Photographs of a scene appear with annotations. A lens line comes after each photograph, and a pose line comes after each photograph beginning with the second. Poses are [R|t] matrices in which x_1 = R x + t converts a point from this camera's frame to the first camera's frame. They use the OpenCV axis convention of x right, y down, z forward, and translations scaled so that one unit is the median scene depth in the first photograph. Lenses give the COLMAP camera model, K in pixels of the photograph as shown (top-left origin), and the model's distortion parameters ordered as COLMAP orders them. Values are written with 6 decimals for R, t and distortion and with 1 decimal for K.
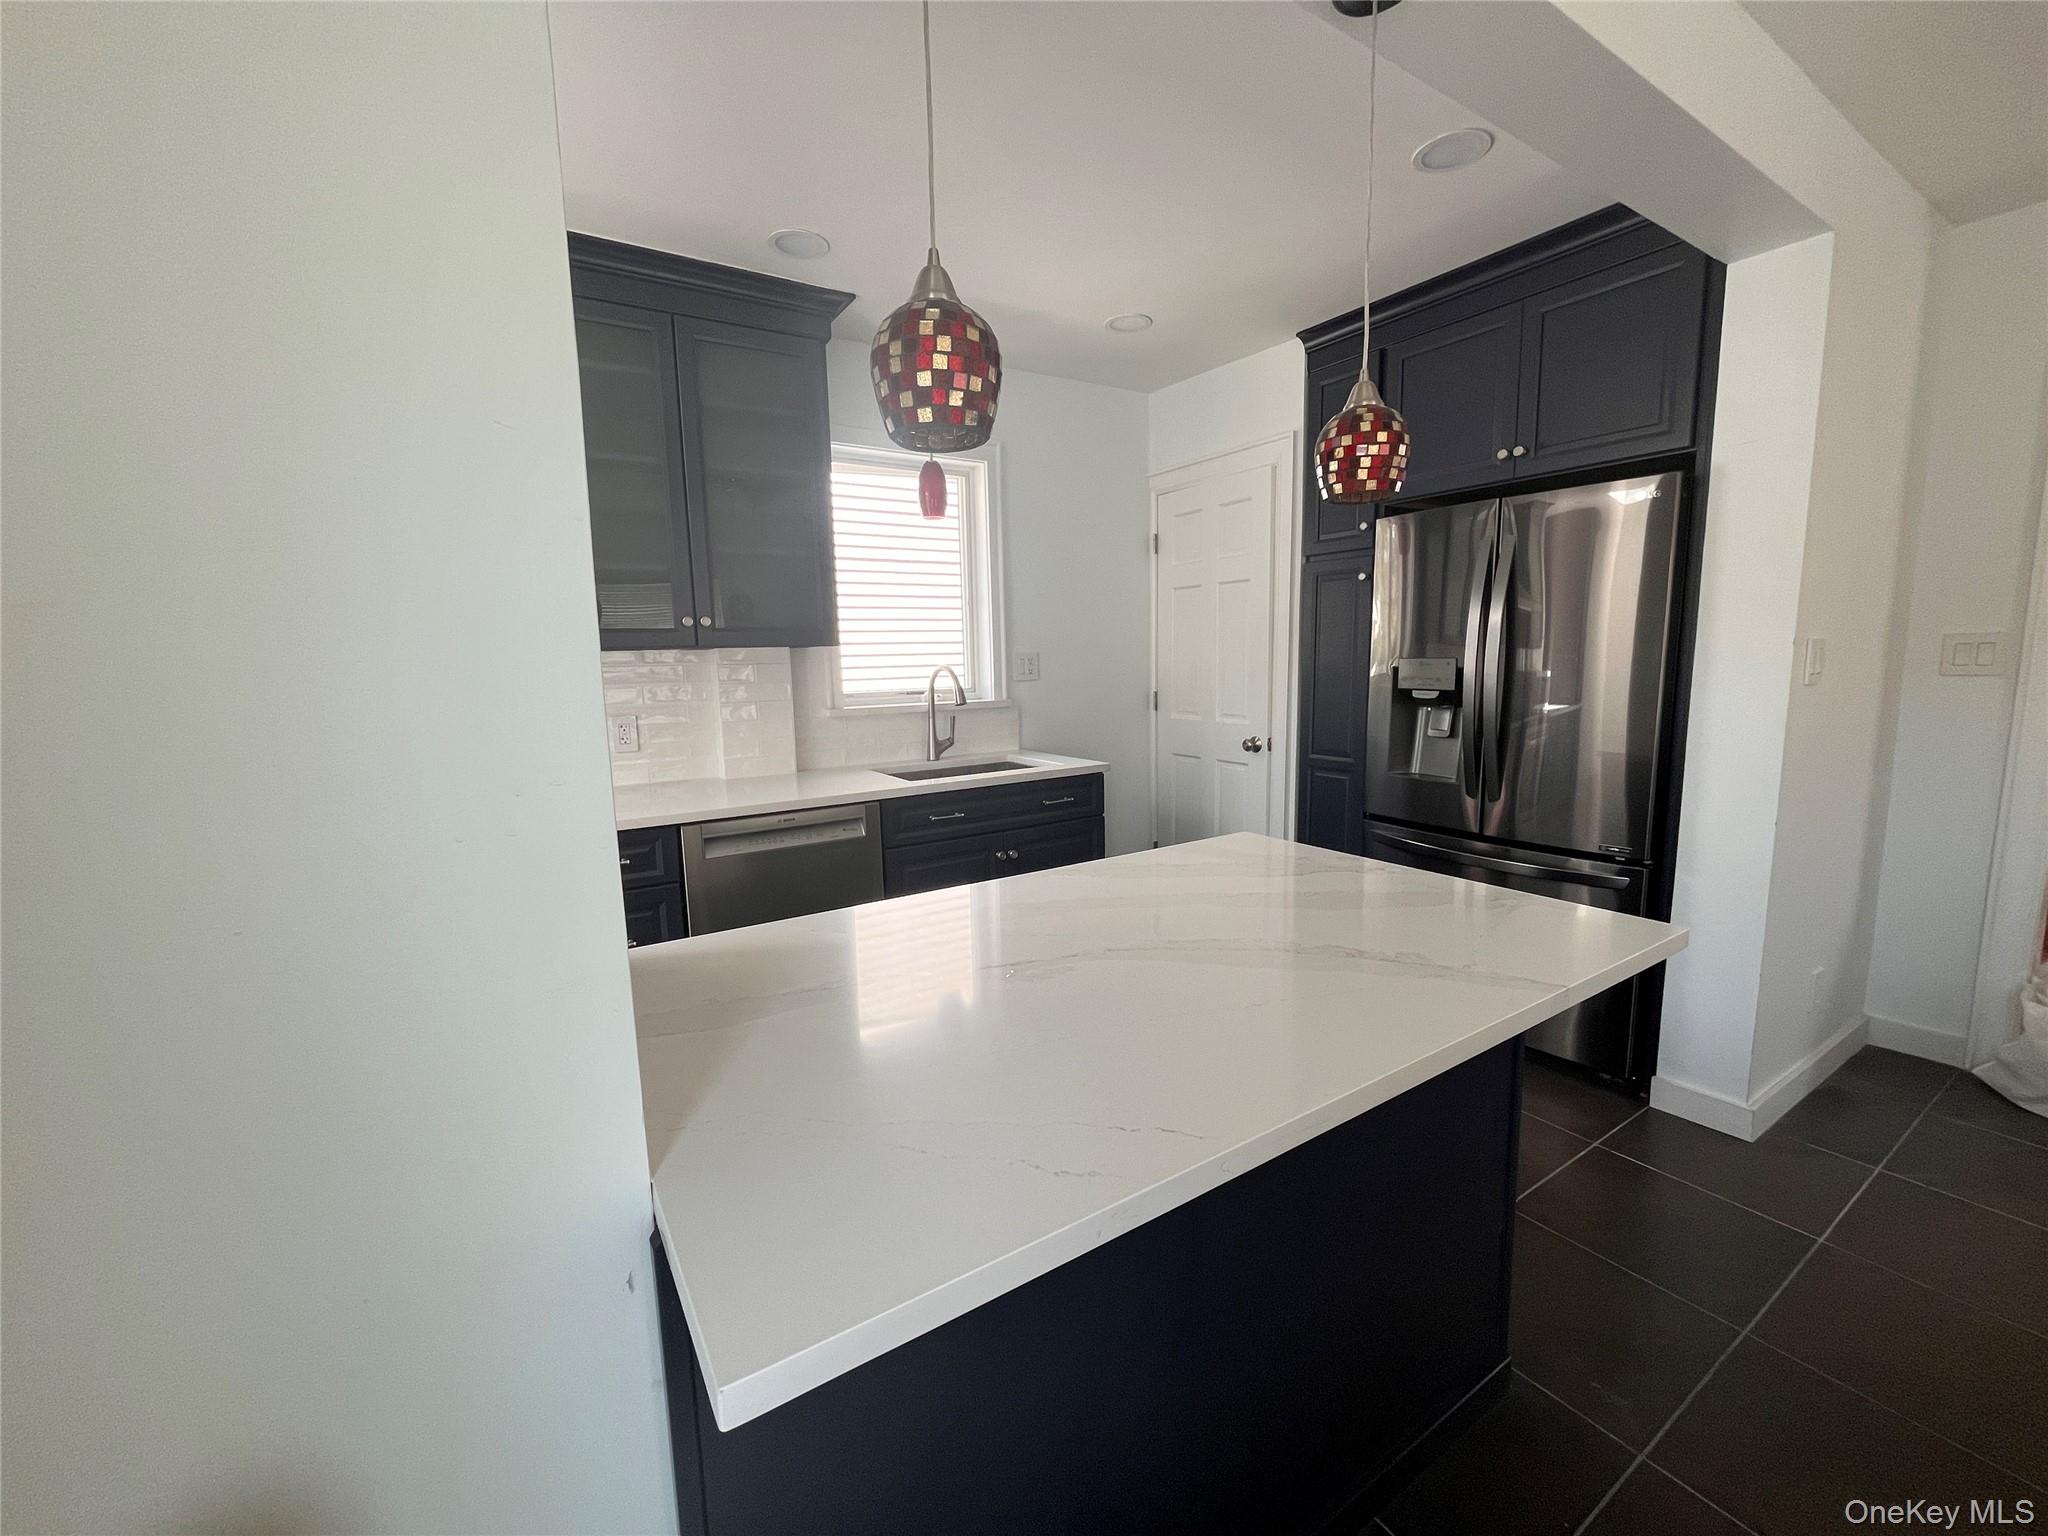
lens RADIAL K [[829.2, 0, 1026.4], [0, 829.2, 764.3], [0, 0, 1]] dist [-0.002381, 0.000249]
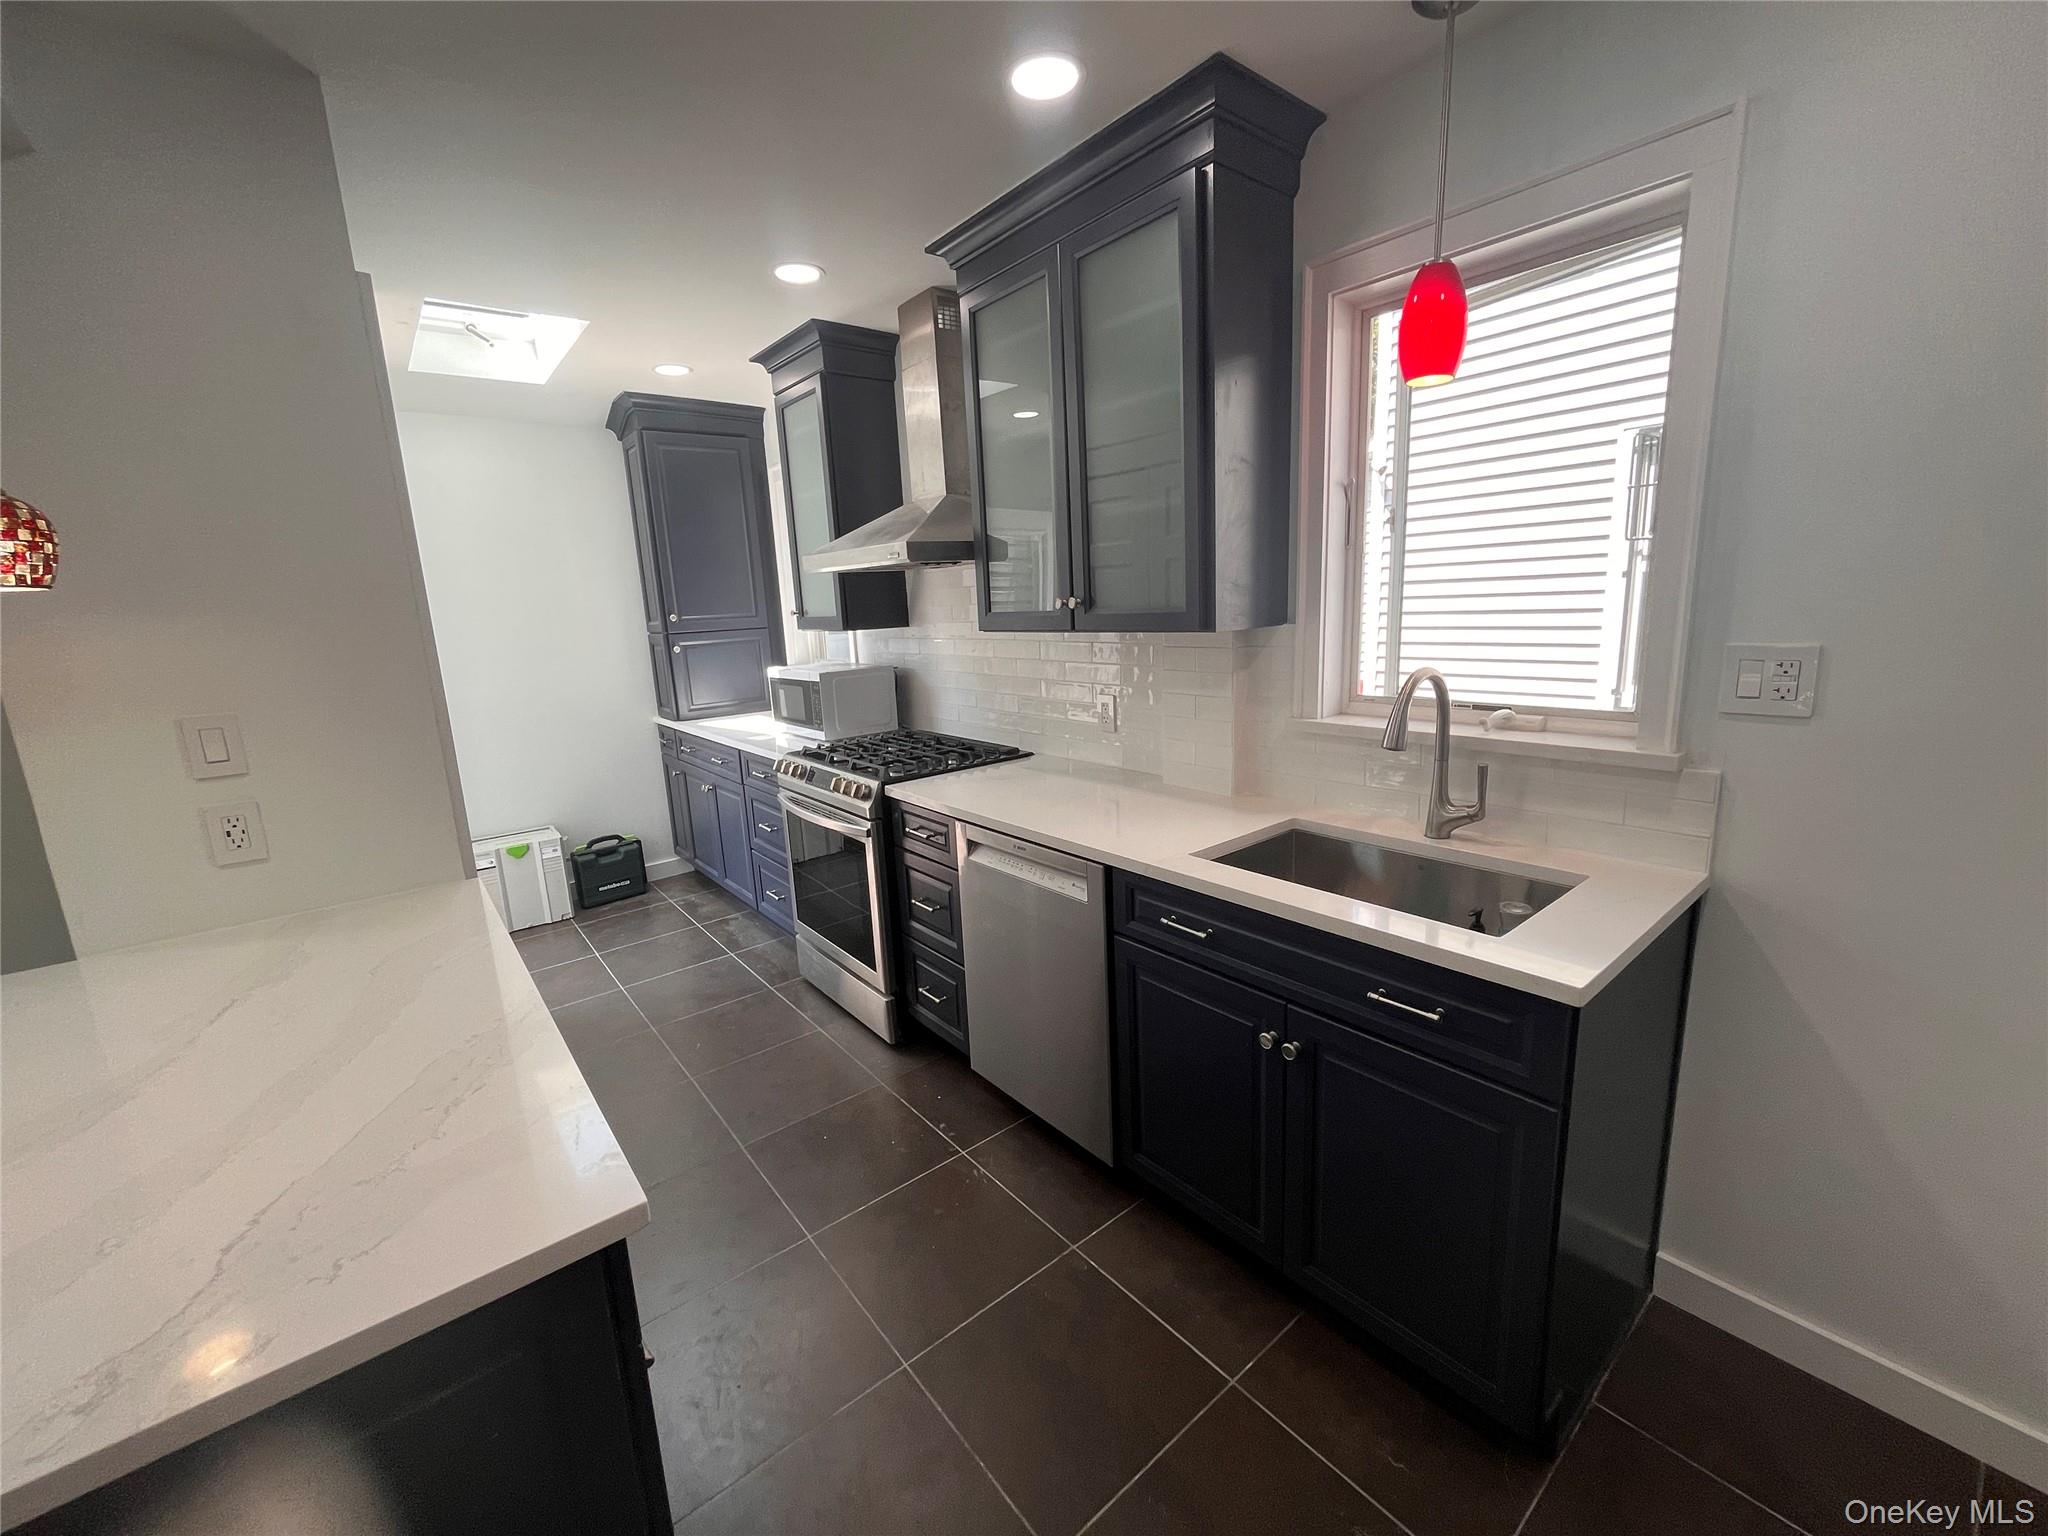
lens RADIAL K [[829.2, 0, 1026.4], [0, 829.2, 764.3], [0, 0, 1]] dist [-0.002381, 0.000249]
pose [[0.107433, 0.211852, -0.971379, 0.448932], [-0.089736, 0.975112, 0.202741, -0.163199], [0.990154, 0.065387, 0.123770, 0.780609]]
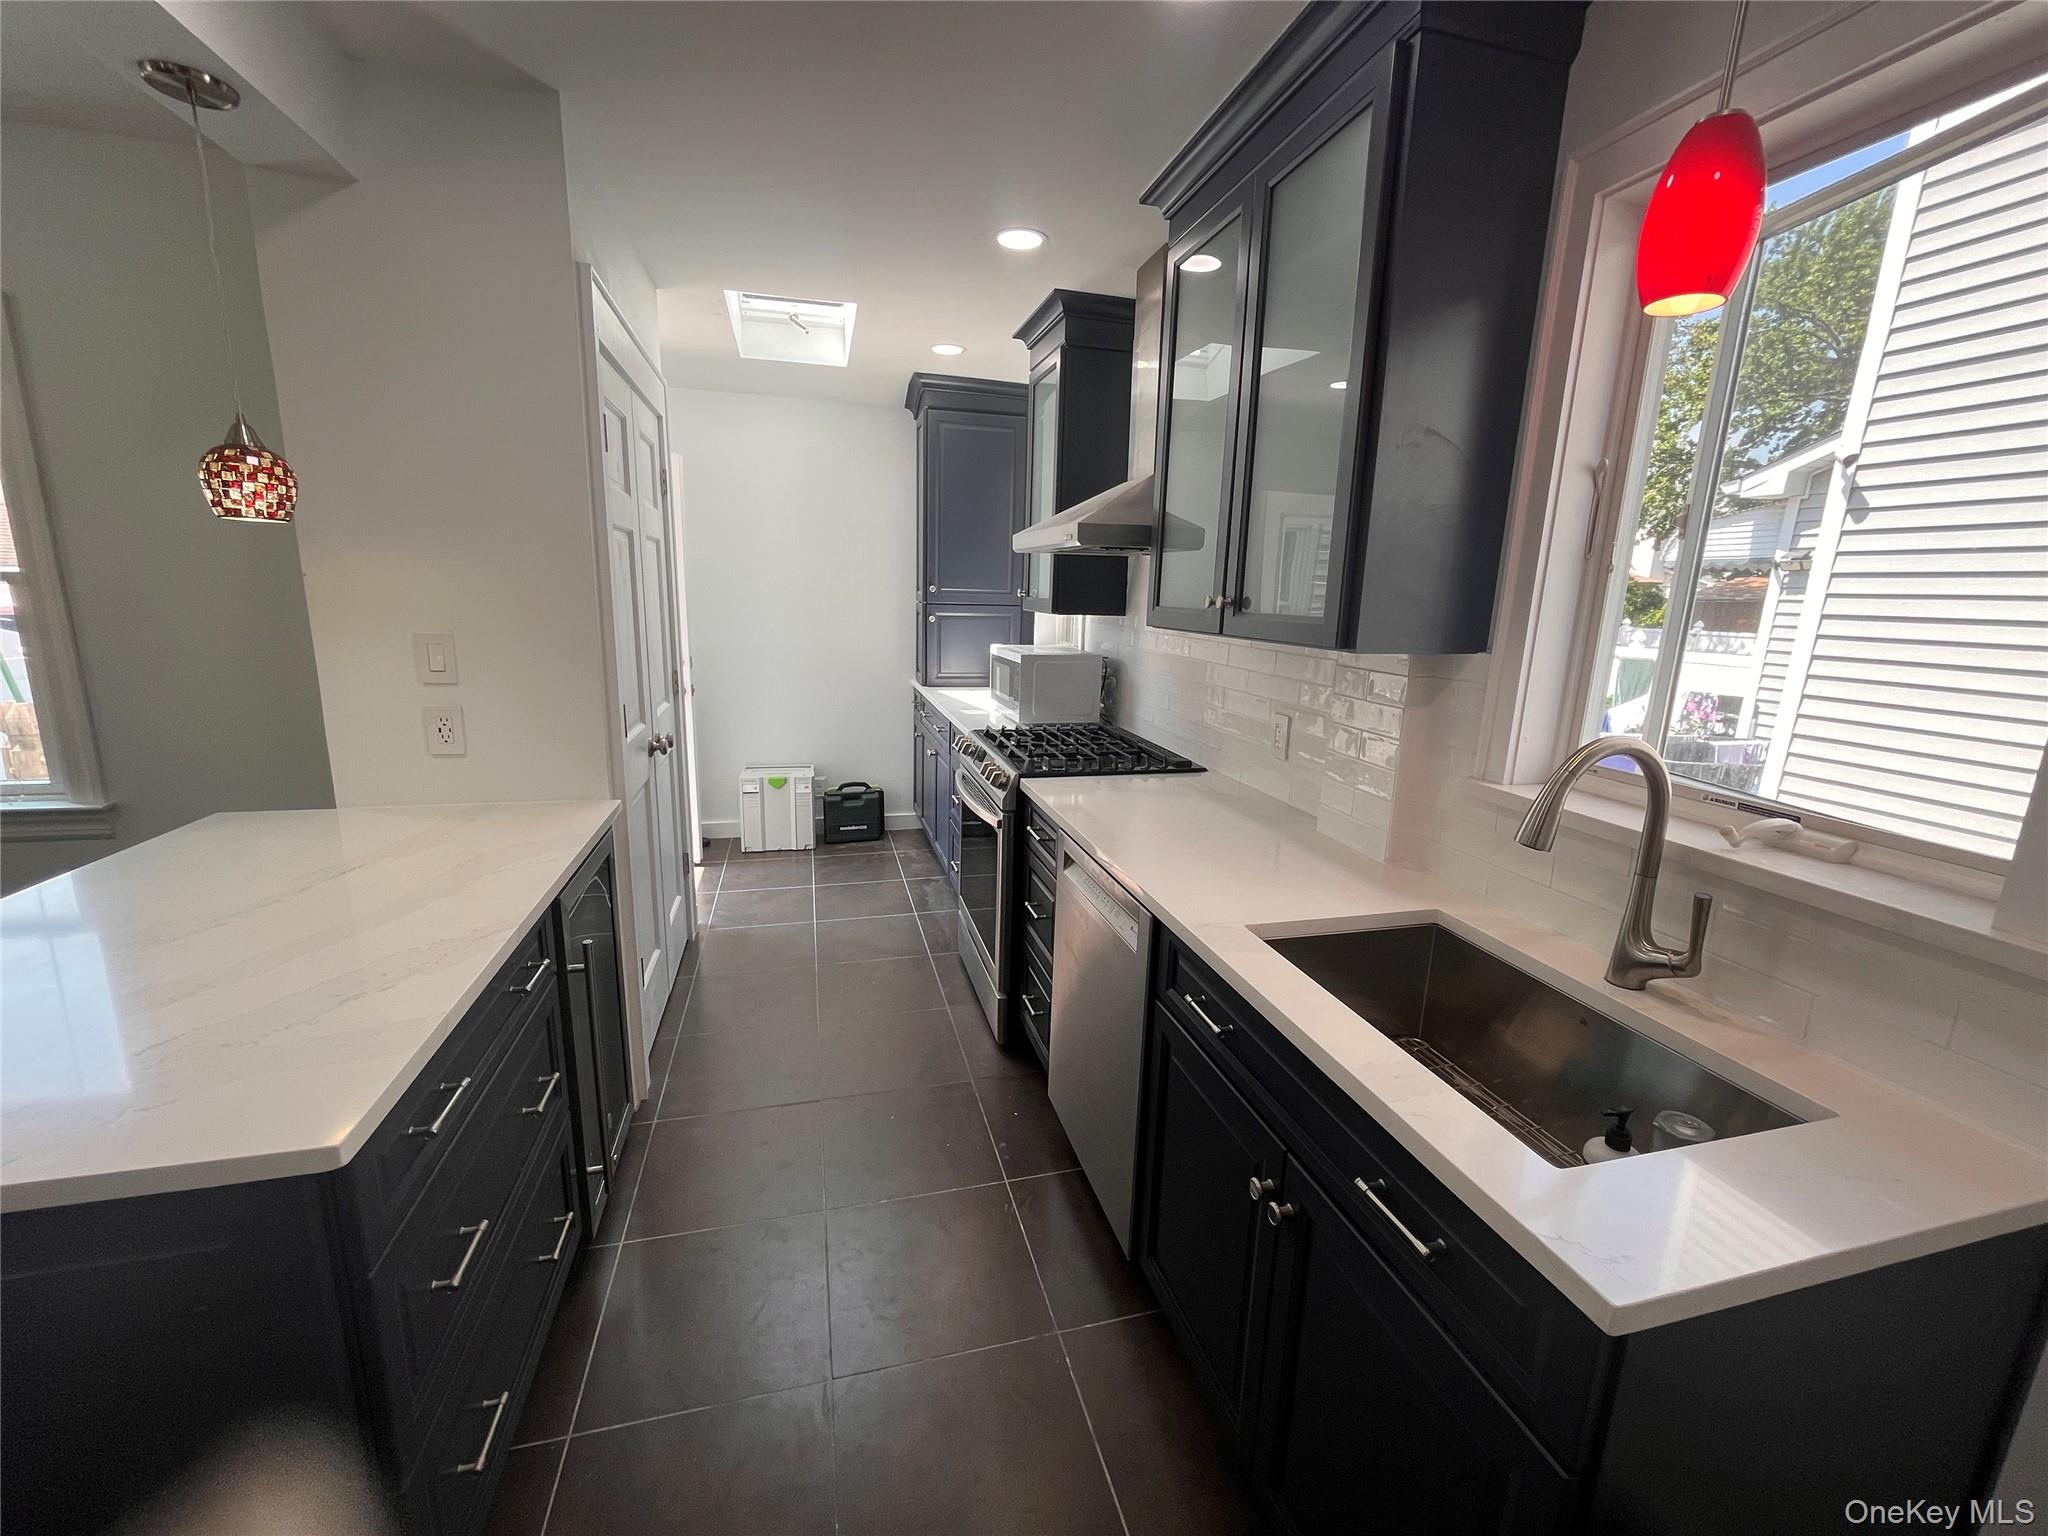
lens RADIAL K [[829.2, 0, 1026.4], [0, 829.2, 764.3], [0, 0, 1]] dist [-0.002381, 0.000249]
pose [[-0.309934, 0.208678, -0.927575, 0.352102], [-0.150699, 0.952500, 0.264639, -0.185907], [0.938739, 0.221805, -0.263764, 0.972056]]
